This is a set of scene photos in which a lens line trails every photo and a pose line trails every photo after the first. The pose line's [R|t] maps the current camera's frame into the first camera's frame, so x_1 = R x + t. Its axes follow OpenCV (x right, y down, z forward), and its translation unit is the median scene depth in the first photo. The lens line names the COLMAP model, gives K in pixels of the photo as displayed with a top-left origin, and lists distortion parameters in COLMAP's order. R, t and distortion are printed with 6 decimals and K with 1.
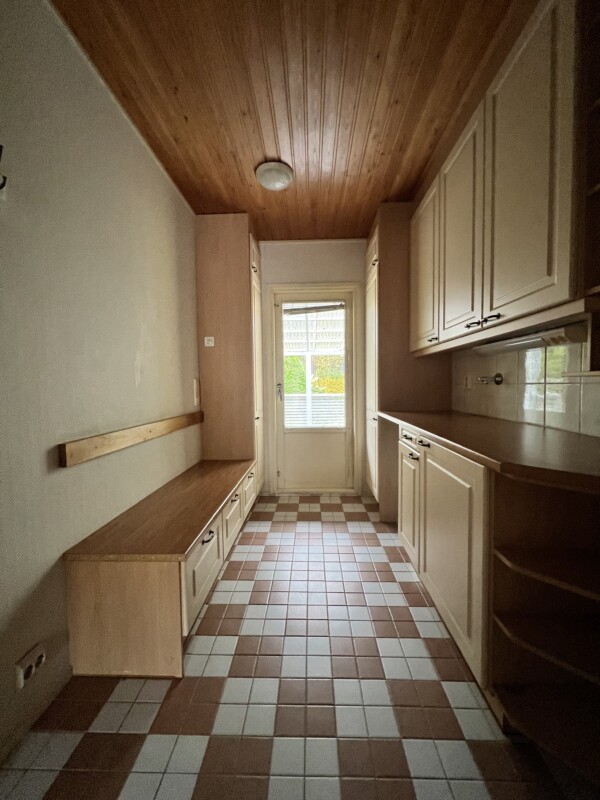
lens RADIAL K [[312.4, 0, 300.0], [0, 312.4, 400.0], [0, 0, 1]] dist [-0.000804, -0.000112]
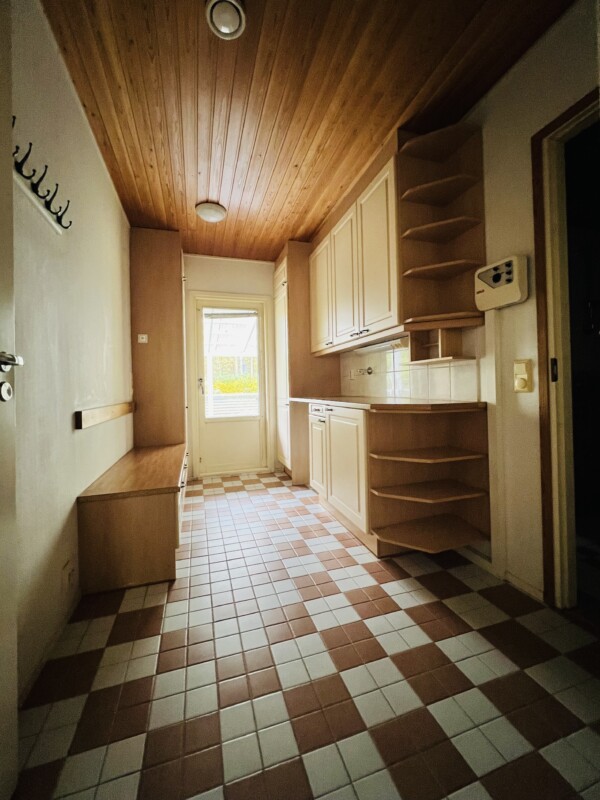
lens RADIAL K [[322.9, 0, 290.9], [0, 322.9, 386.6], [0, 0, 1]] dist [0.009336, 0.000014]
pose [[0.949980, -0.005710, 0.312258, -0.171746], [0.023556, 0.998295, -0.053408, 0.066249], [-0.311421, 0.058092, 0.948495, -0.286549]]
